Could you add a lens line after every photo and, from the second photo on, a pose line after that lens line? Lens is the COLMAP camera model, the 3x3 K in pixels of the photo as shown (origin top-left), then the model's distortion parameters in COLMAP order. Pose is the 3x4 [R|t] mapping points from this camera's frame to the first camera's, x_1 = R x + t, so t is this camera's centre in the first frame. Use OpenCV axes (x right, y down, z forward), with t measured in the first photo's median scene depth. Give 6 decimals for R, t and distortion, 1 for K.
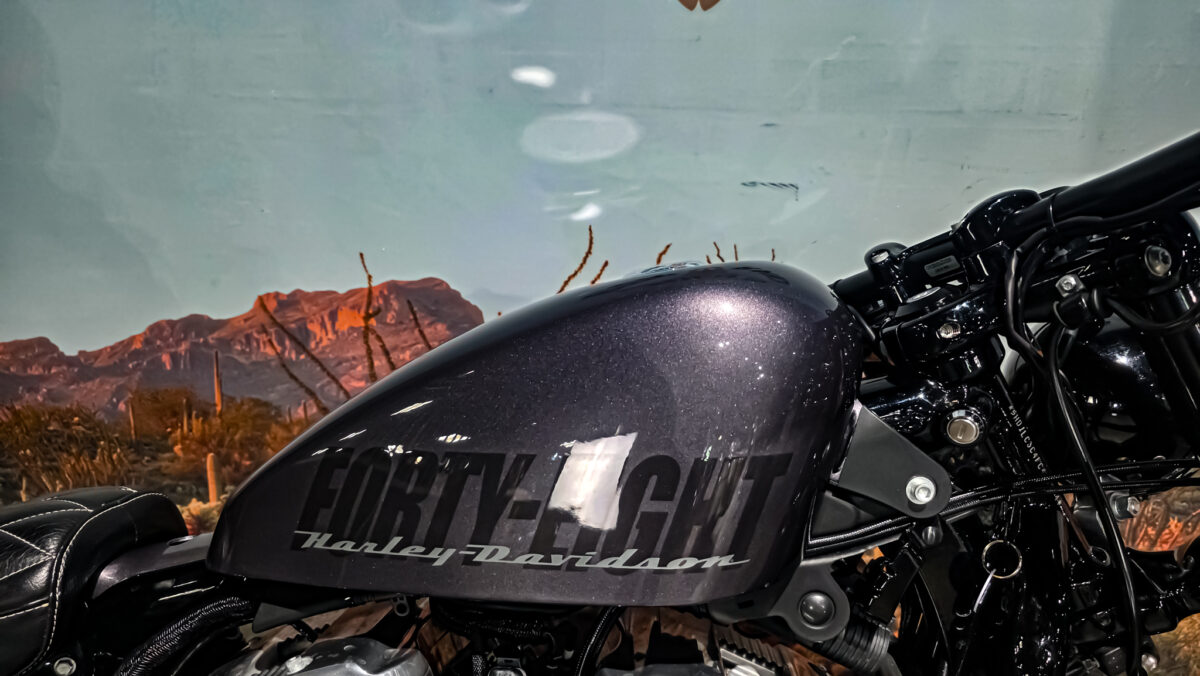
lens RADIAL K [[821.4, 0, 605.4], [0, 821.4, 349.0], [0, 0, 1]] dist [0.041278, -0.044265]
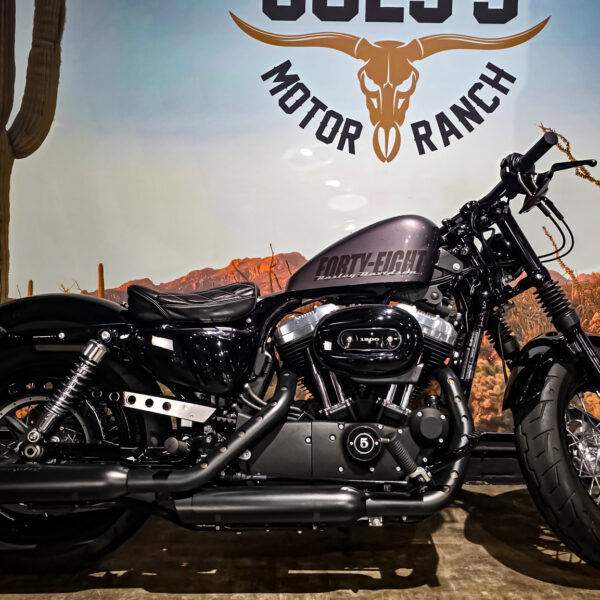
lens RADIAL K [[730.0, 0, 302.5], [0, 730.0, 295.2], [0, 0, 1]] dist [0.042222, 0.000000]
pose [[0.996674, -0.017589, 0.079574, -0.377545], [0.033604, 0.978254, -0.204670, 0.554431], [-0.074243, 0.206664, 0.975591, -1.369623]]
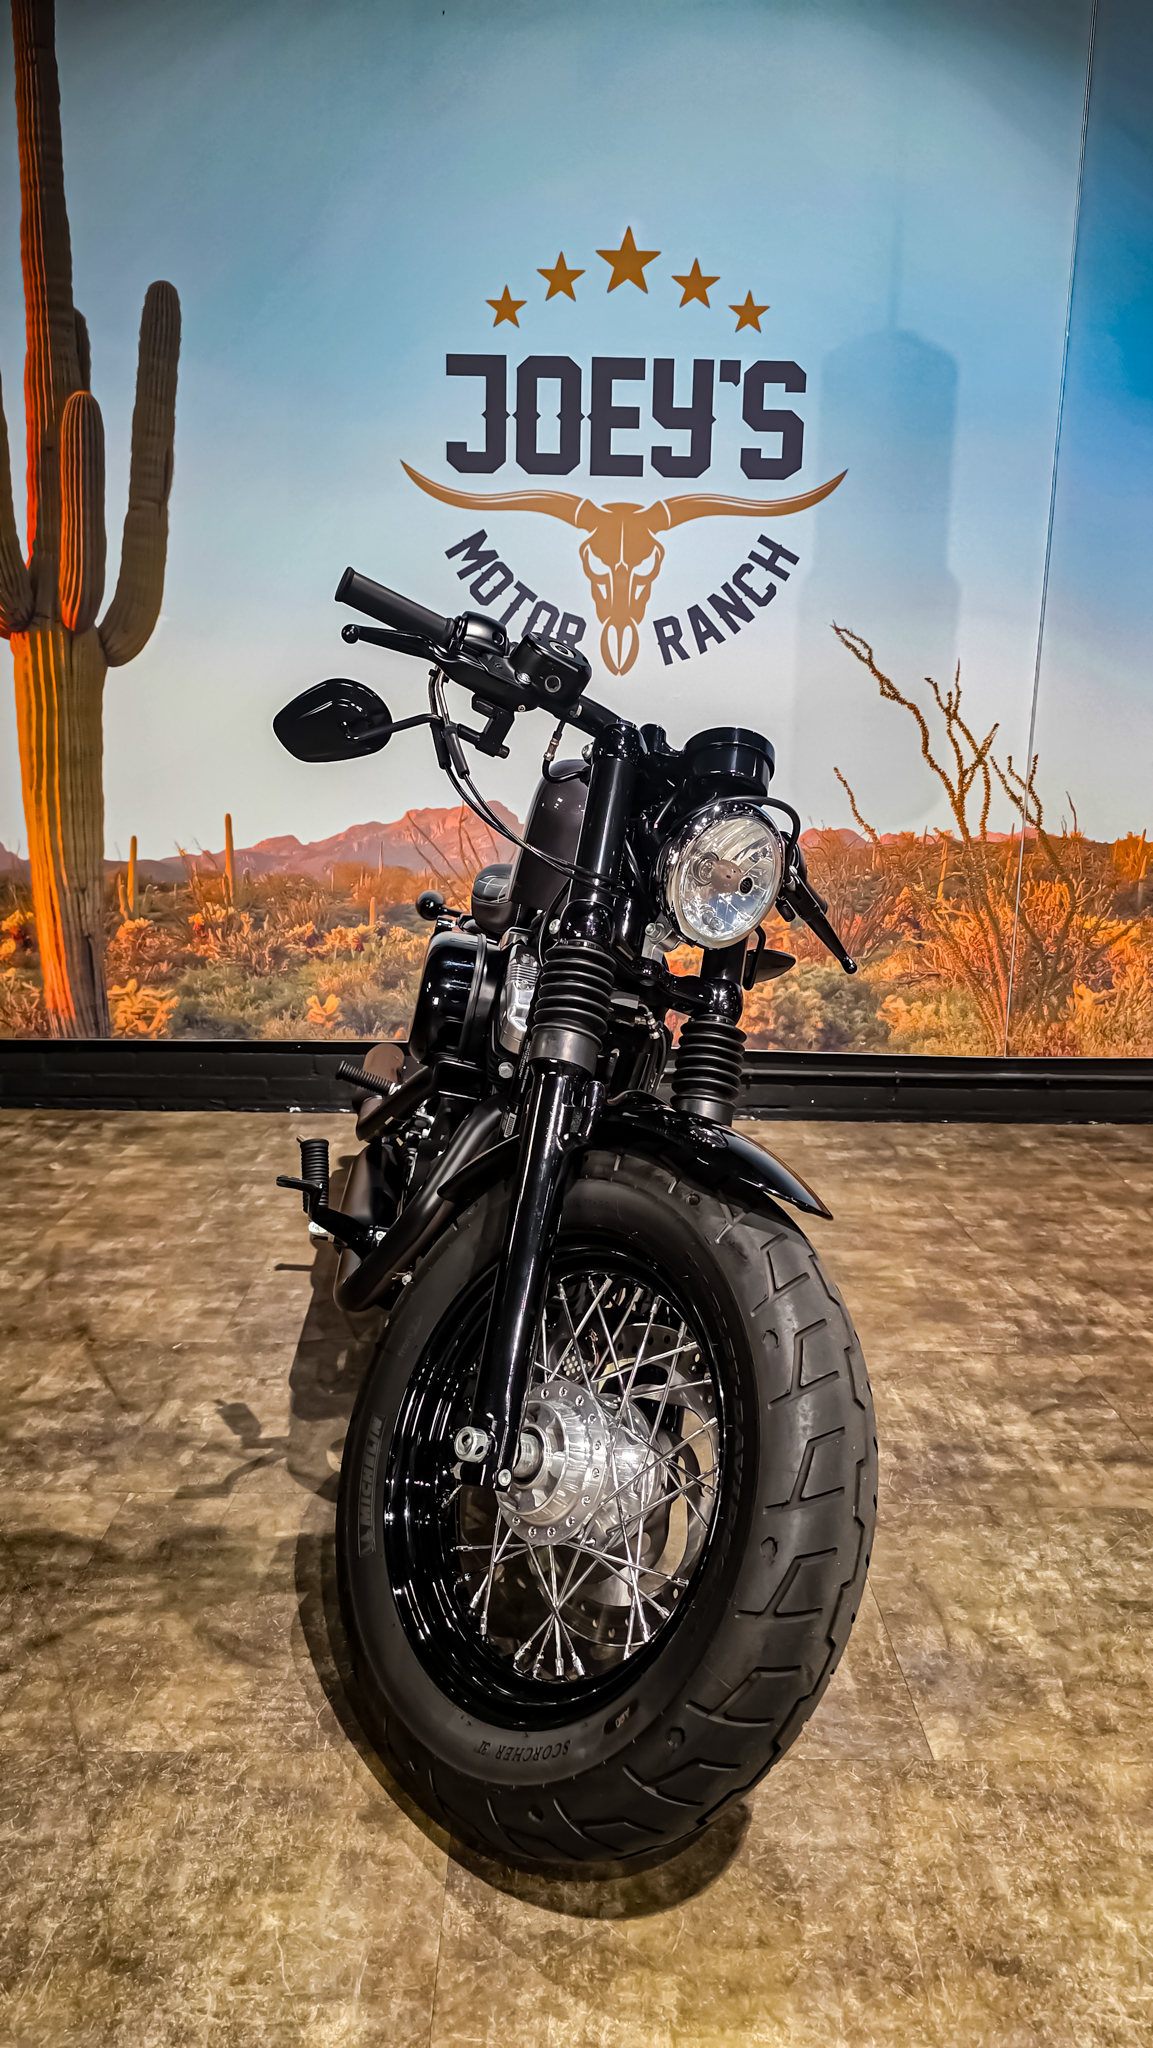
lens RADIAL K [[1401.8, 0, 577.4], [0, 1401.8, 1037.2], [0, 0, 1]] dist [0.041278, -0.044265]
pose [[0.997709, -0.016480, 0.065619, -0.236148], [0.022735, 0.995146, -0.095743, 0.816711], [-0.063723, 0.097015, 0.993241, -2.359292]]
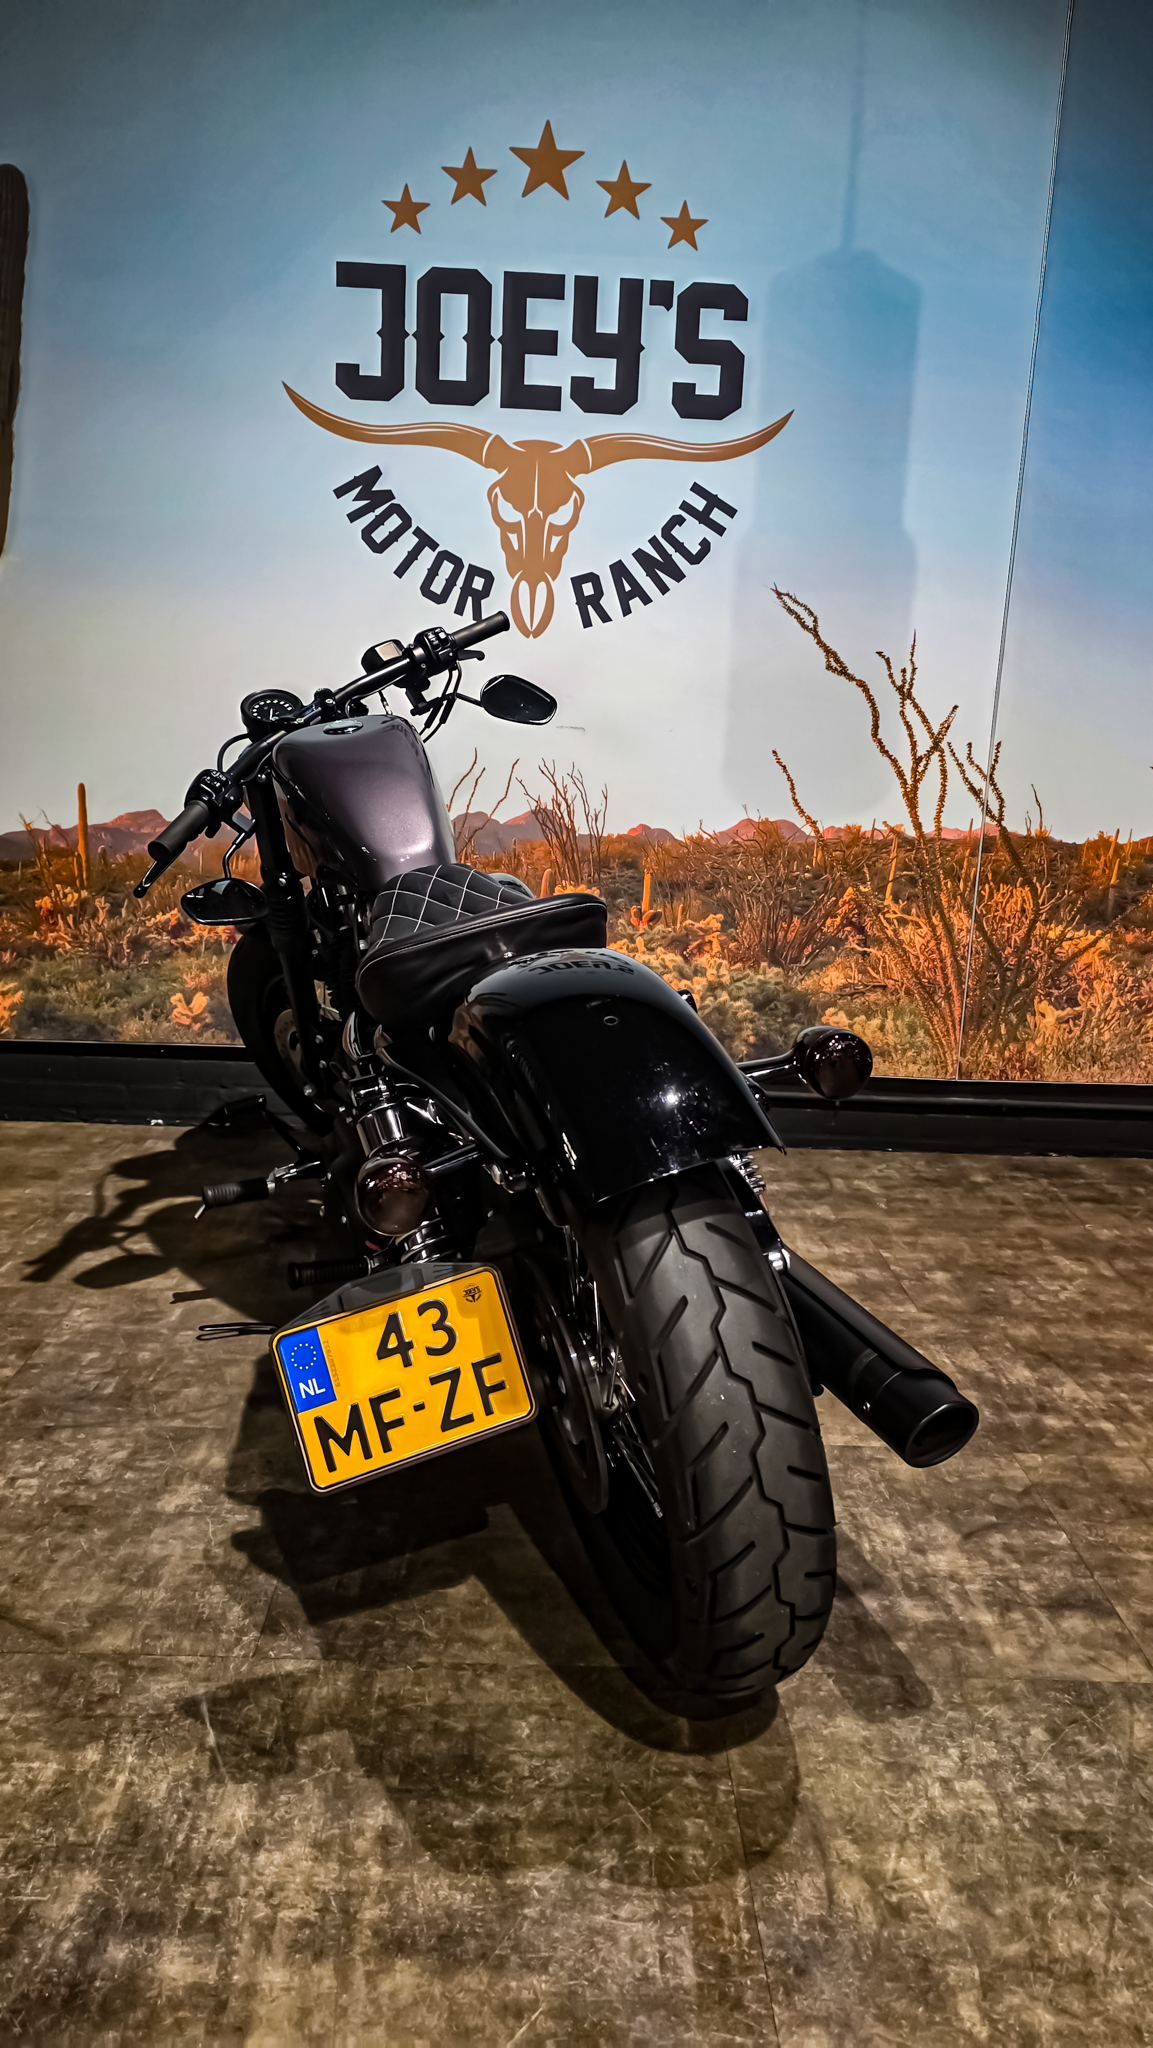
lens RADIAL K [[1401.8, 0, 587.9], [0, 1401.8, 1034.0], [0, 0, 1]] dist [0.041278, -0.044265]
pose [[0.995796, 0.005962, 0.091400, -0.050260], [0.002758, 0.995475, -0.094986, 0.747847], [-0.091553, 0.094839, 0.991274, -1.980704]]
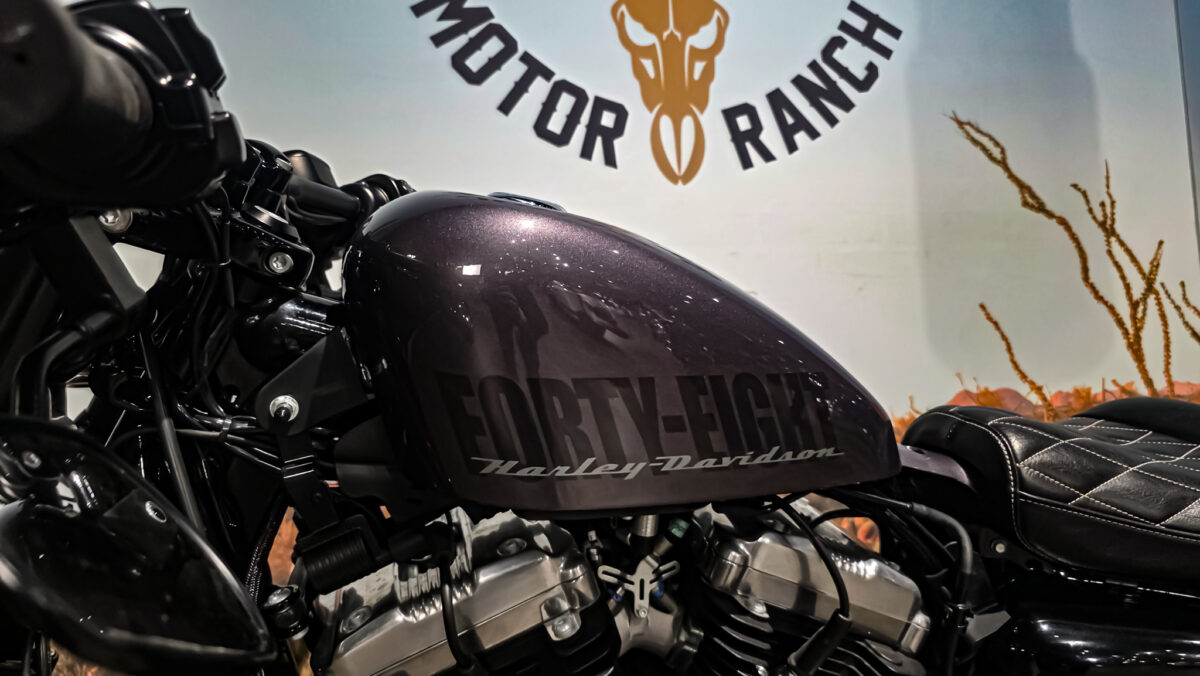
lens RADIAL K [[821.4, 0, 597.7], [0, 821.4, 336.1], [0, 0, 1]] dist [0.041278, -0.044265]
pose [[0.959439, -0.043713, 0.278508, -0.408897], [0.145678, 0.922662, -0.357032, 0.321571], [-0.241362, 0.383123, 0.891606, -0.187721]]
